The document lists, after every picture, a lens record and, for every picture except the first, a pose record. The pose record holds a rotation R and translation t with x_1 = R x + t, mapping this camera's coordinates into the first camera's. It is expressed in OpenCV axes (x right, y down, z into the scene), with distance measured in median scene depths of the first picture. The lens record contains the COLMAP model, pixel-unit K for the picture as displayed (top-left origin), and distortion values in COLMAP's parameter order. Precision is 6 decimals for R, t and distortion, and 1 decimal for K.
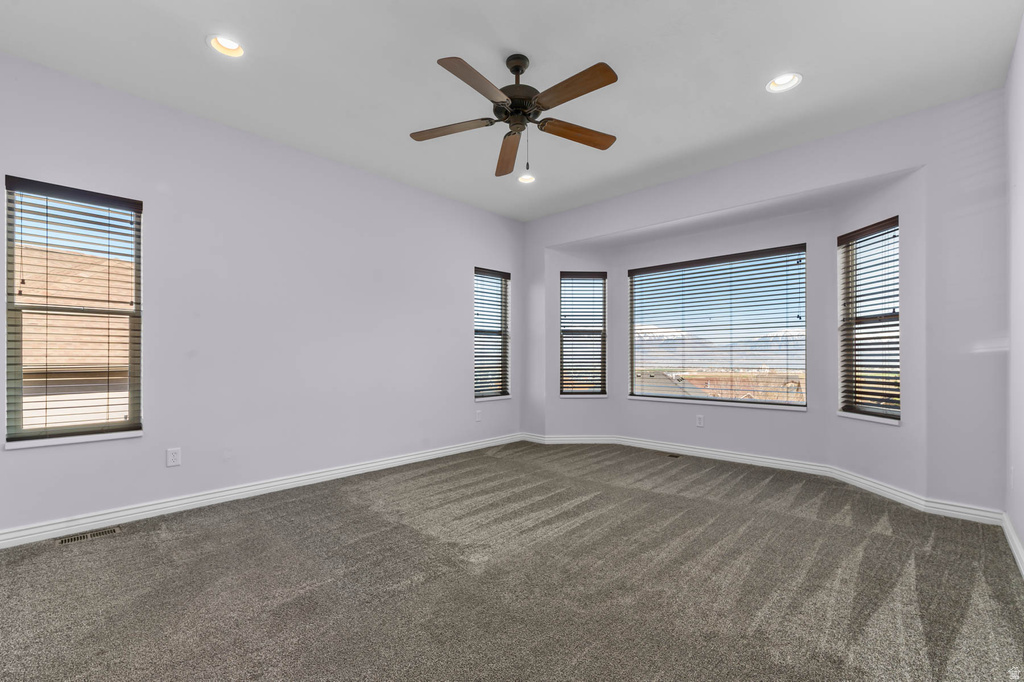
lens RADIAL K [[440.9, 0, 511.5], [0, 440.9, 350.9], [0, 0, 1]] dist [0.000758, -0.000048]
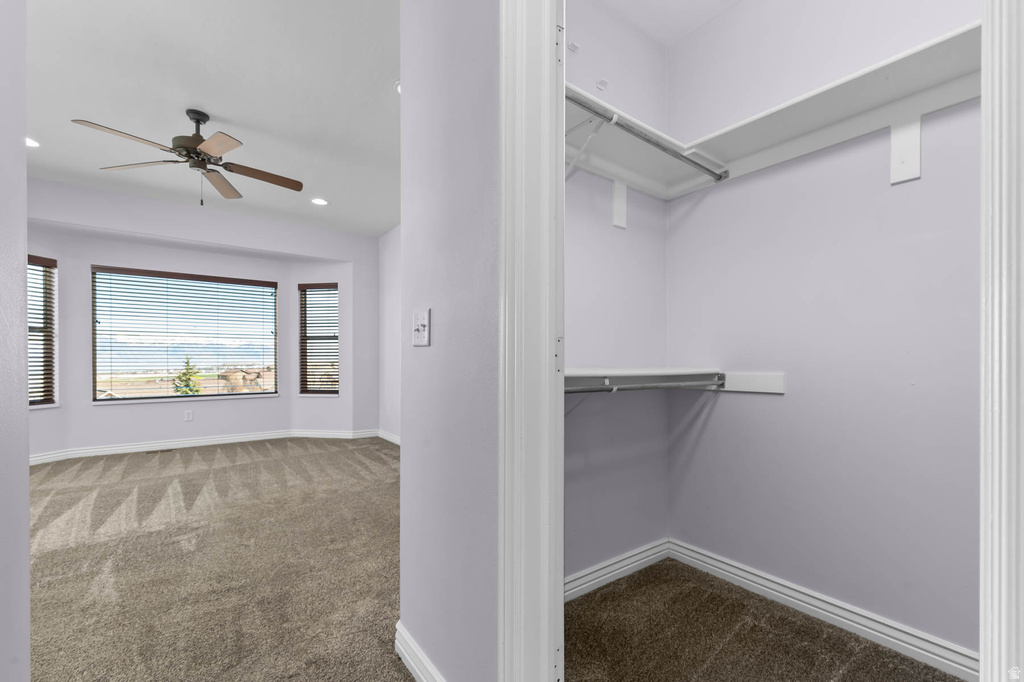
lens RADIAL K [[440.9, 0, 517.4], [0, 440.9, 361.3], [0, 0, 1]] dist [0.000758, -0.000048]
pose [[0.165007, -0.001201, 0.986292, -0.715504], [-0.014516, 0.999888, 0.003646, 0.001295], [-0.986186, -0.014918, 0.164971, -0.040099]]
